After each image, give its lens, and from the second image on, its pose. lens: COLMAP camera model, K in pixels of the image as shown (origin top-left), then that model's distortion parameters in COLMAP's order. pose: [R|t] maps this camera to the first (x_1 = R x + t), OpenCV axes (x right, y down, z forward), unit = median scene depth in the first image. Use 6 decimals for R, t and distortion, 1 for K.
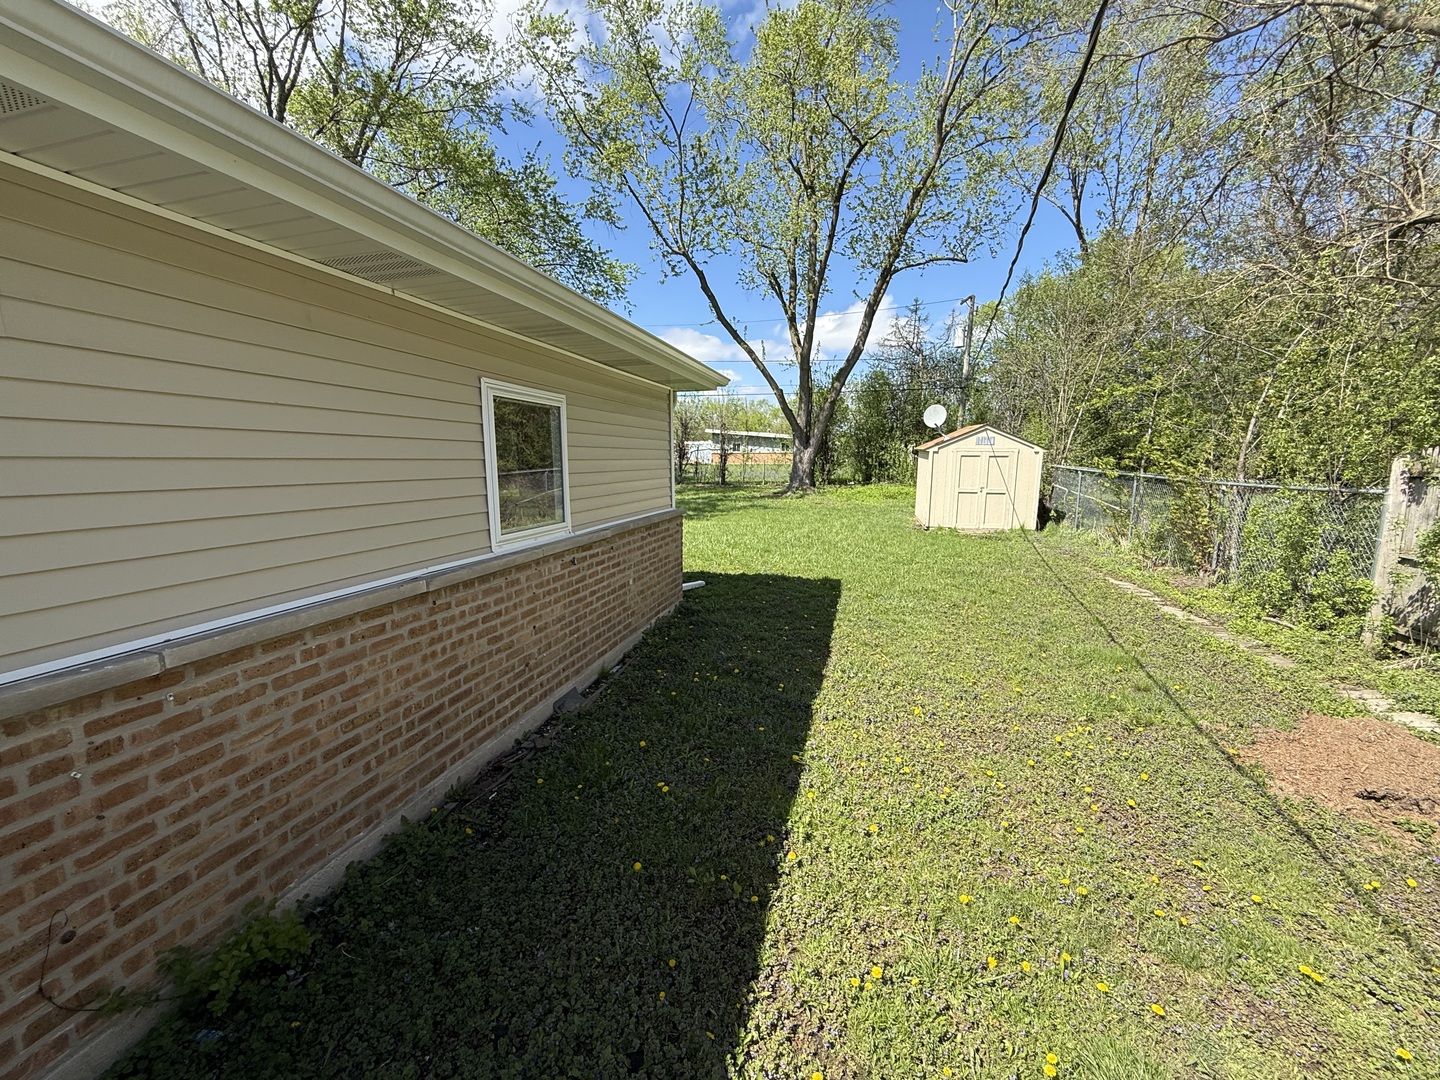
lens RADIAL K [[571.5, 0, 713.6], [0, 571.5, 541.0], [0, 0, 1]] dist [0.000052, -0.000527]
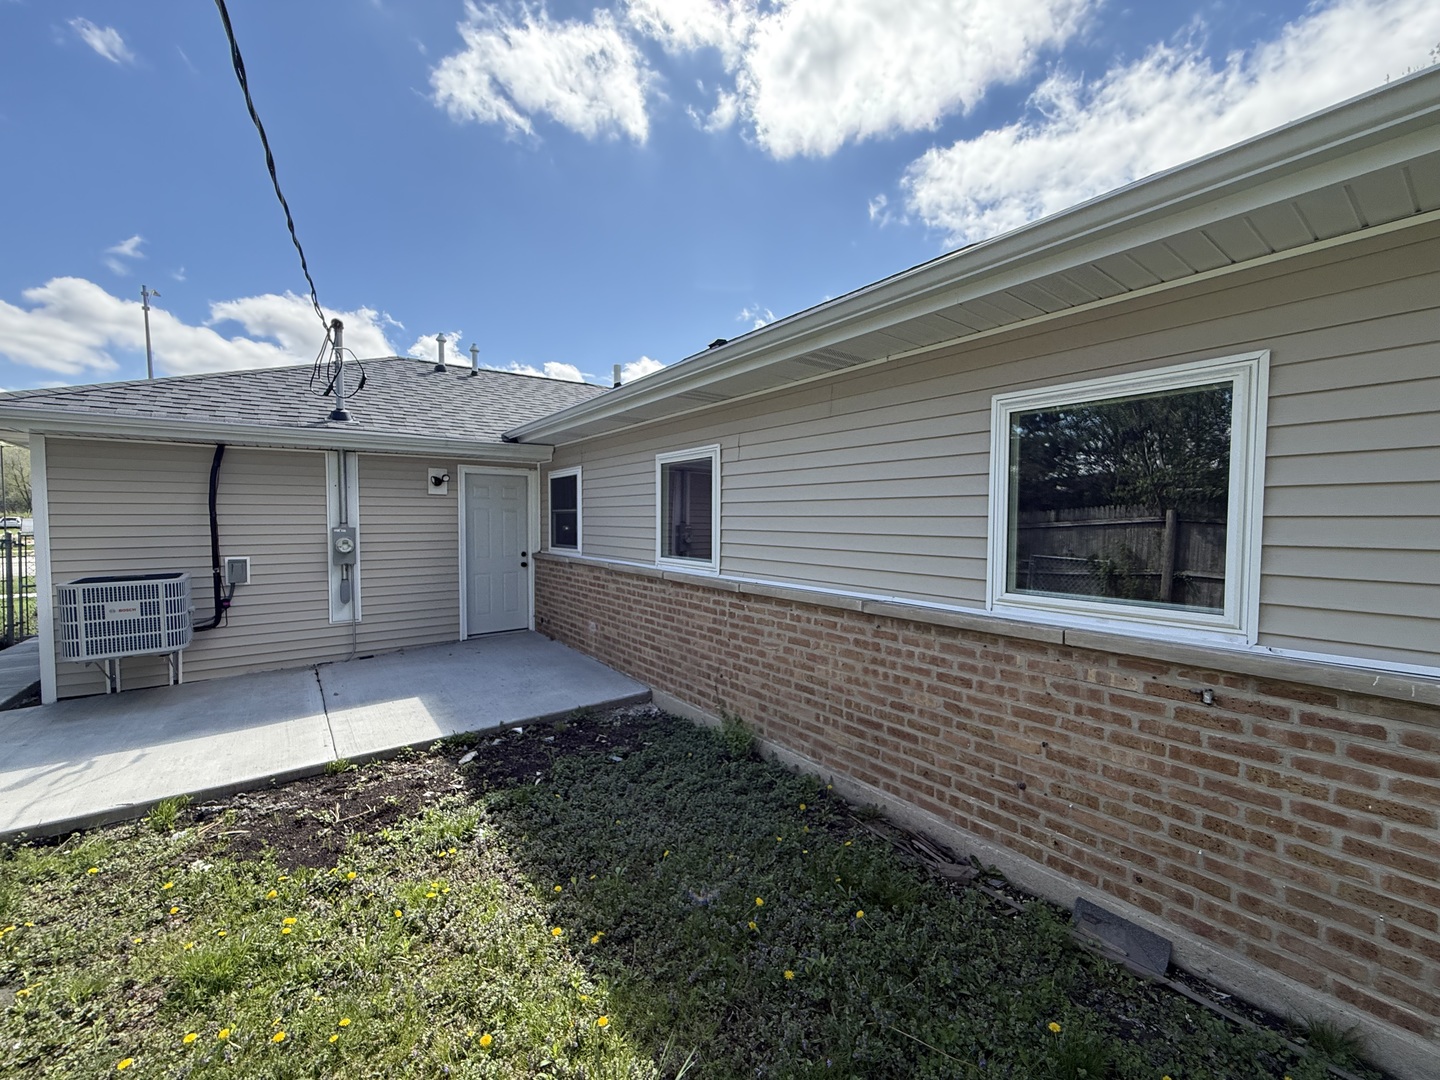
lens RADIAL K [[571.5, 0, 713.2], [0, 571.5, 539.7], [0, 0, 1]] dist [0.000052, -0.000527]
pose [[-0.615862, 0.034576, -0.787095, 0.318754], [-0.108287, 0.985840, 0.128035, -0.092207], [0.780376, 0.164084, -0.603398, 0.777629]]
